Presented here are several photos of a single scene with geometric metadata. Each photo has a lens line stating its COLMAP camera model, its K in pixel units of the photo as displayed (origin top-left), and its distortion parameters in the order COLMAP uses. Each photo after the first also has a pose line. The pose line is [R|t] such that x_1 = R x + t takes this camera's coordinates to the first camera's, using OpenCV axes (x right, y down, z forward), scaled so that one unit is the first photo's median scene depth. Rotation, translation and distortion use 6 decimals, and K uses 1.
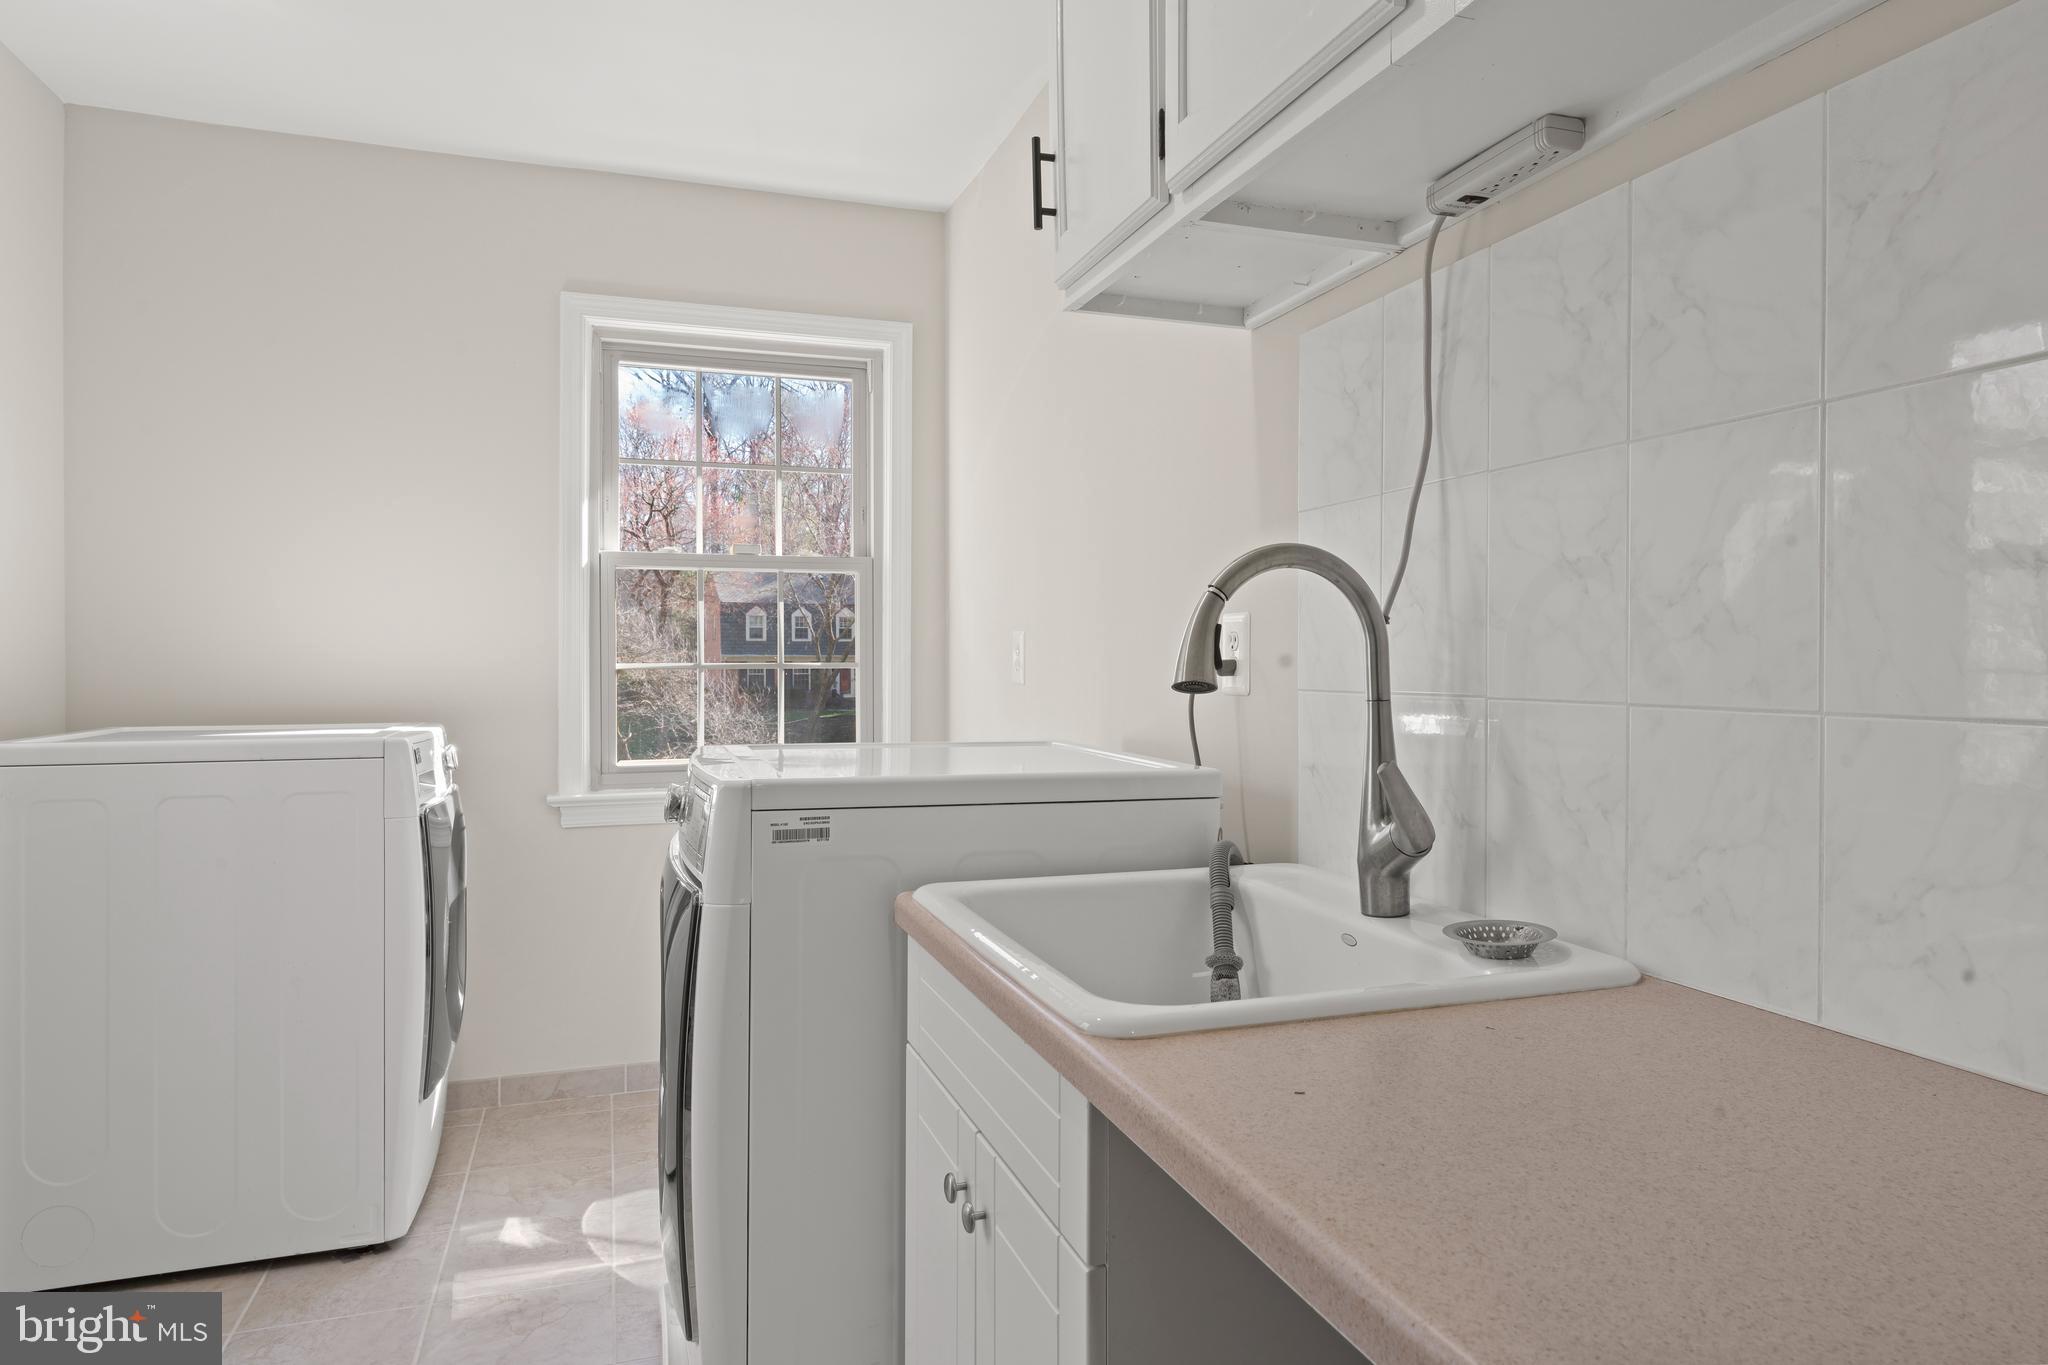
lens RADIAL K [[1212.3, 0, 1024.0], [0, 1212.3, 682.5], [0, 0, 1]] dist [0.000826, 0.000084]
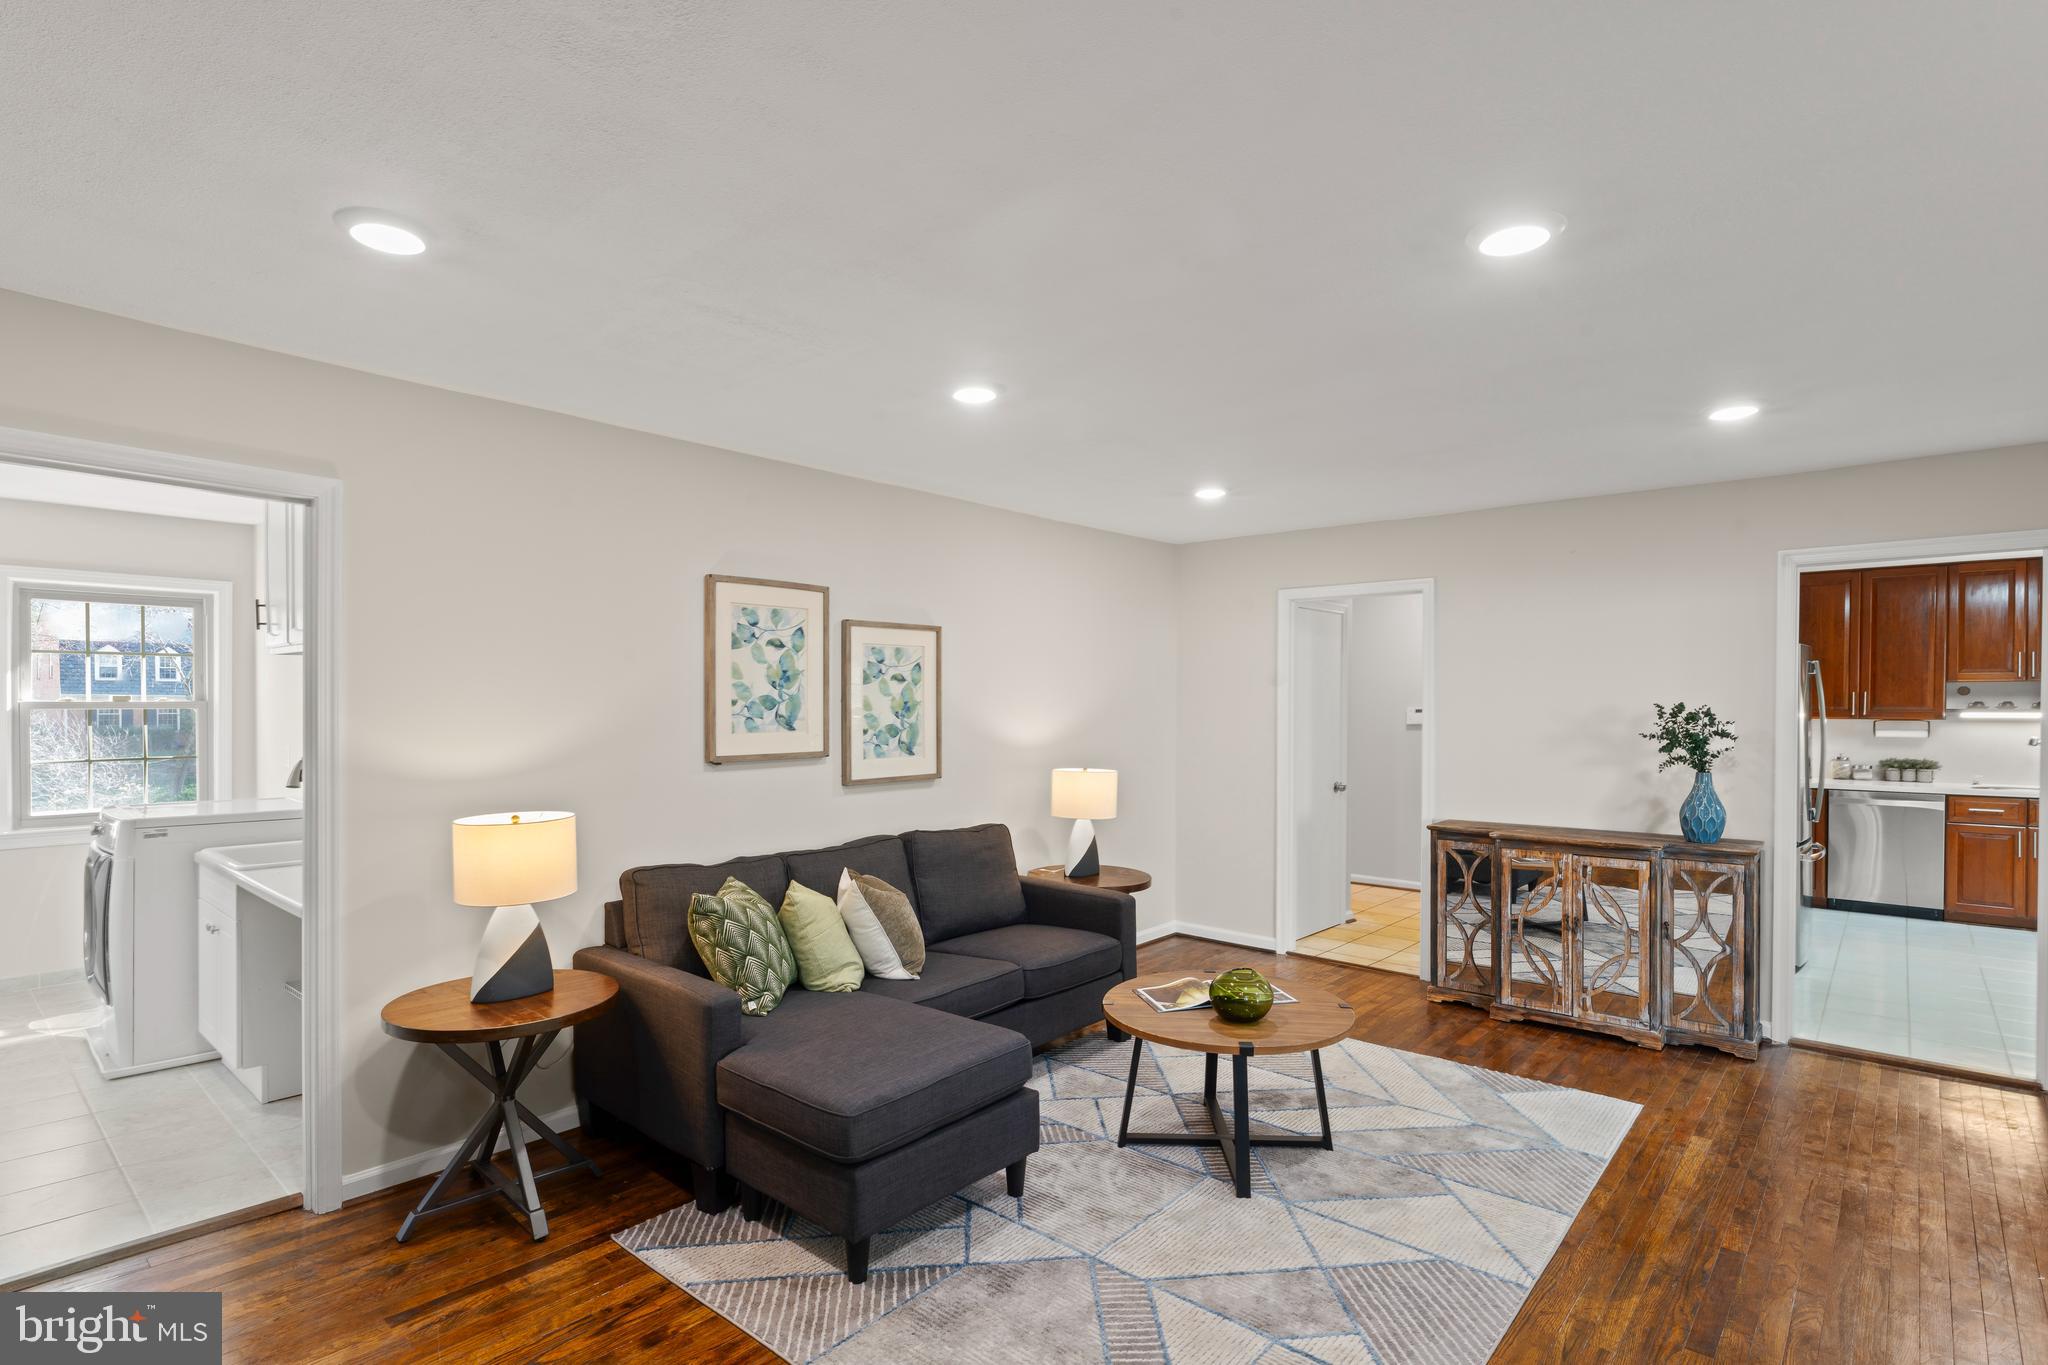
lens RADIAL K [[999.9, 0, 1022.7], [0, 999.9, 707.6], [0, 0, 1]] dist [-0.001073, -0.000251]
pose [[0.865015, -0.002795, 0.501739, 0.215993], [0.005703, 0.999975, -0.004262, -0.084576], [-0.501714, 0.006548, 0.865009, -1.109206]]
